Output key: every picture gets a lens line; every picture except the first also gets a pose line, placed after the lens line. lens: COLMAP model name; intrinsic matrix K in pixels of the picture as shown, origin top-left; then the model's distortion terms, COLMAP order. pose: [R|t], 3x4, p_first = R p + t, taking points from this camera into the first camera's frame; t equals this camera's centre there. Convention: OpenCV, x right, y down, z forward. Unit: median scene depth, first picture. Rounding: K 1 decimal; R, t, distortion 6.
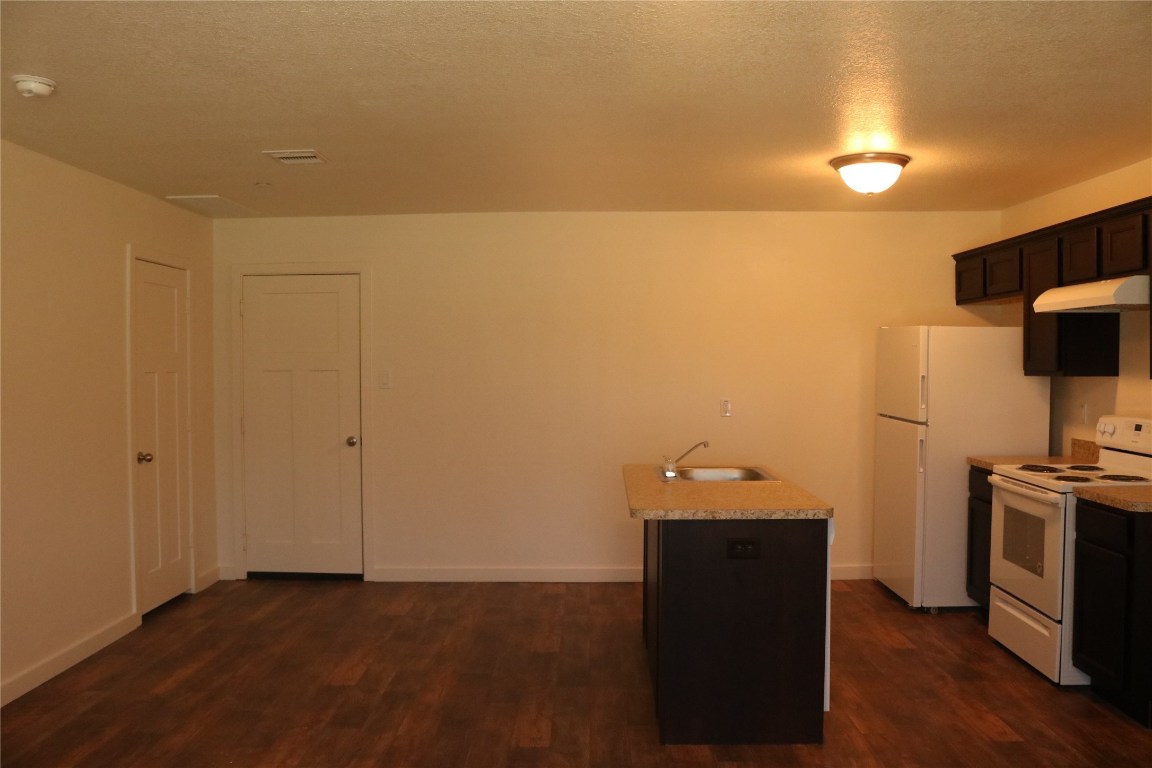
lens RADIAL K [[949.3, 0, 570.8], [0, 949.3, 384.9], [0, 0, 1]] dist [-0.156516, 0.128684]
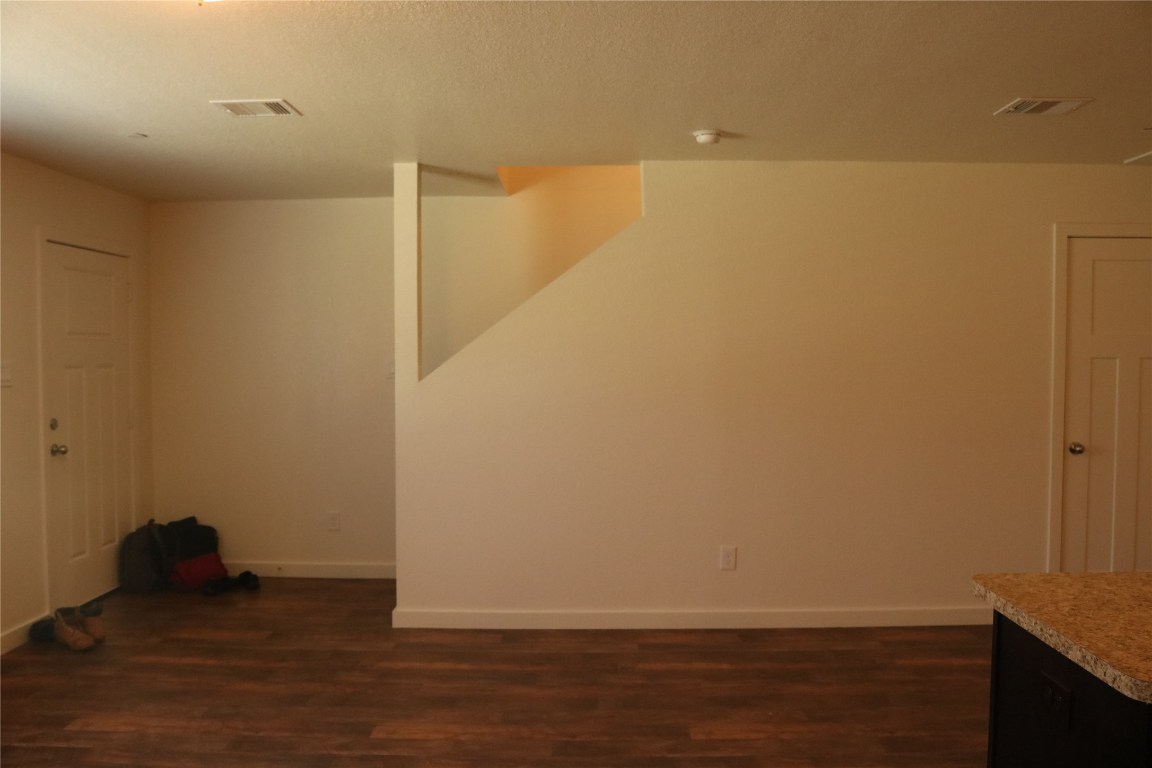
lens RADIAL K [[949.3, 0, 570.8], [0, 949.3, 384.9], [0, 0, 1]] dist [-0.156516, 0.128684]
pose [[-0.001778, 0.038679, -0.999250, 0.518443], [-0.020601, 0.999038, 0.038707, -0.012934], [0.999786, 0.020654, -0.000980, 0.542303]]
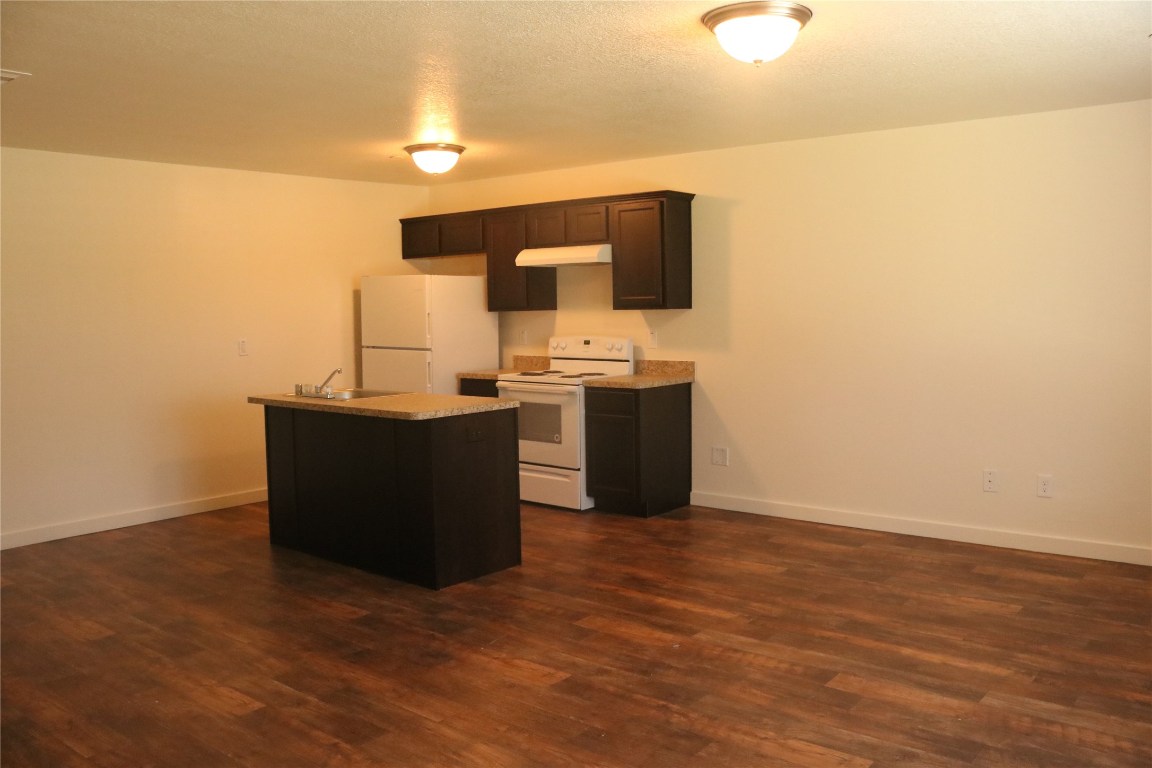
lens RADIAL K [[949.3, 0, 570.8], [0, 949.3, 384.9], [0, 0, 1]] dist [-0.156516, 0.128684]
pose [[0.622211, -0.073342, 0.779406, -0.607688], [0.034923, 0.997211, 0.065958, 0.011103], [-0.782070, -0.013820, 0.623037, 0.017945]]
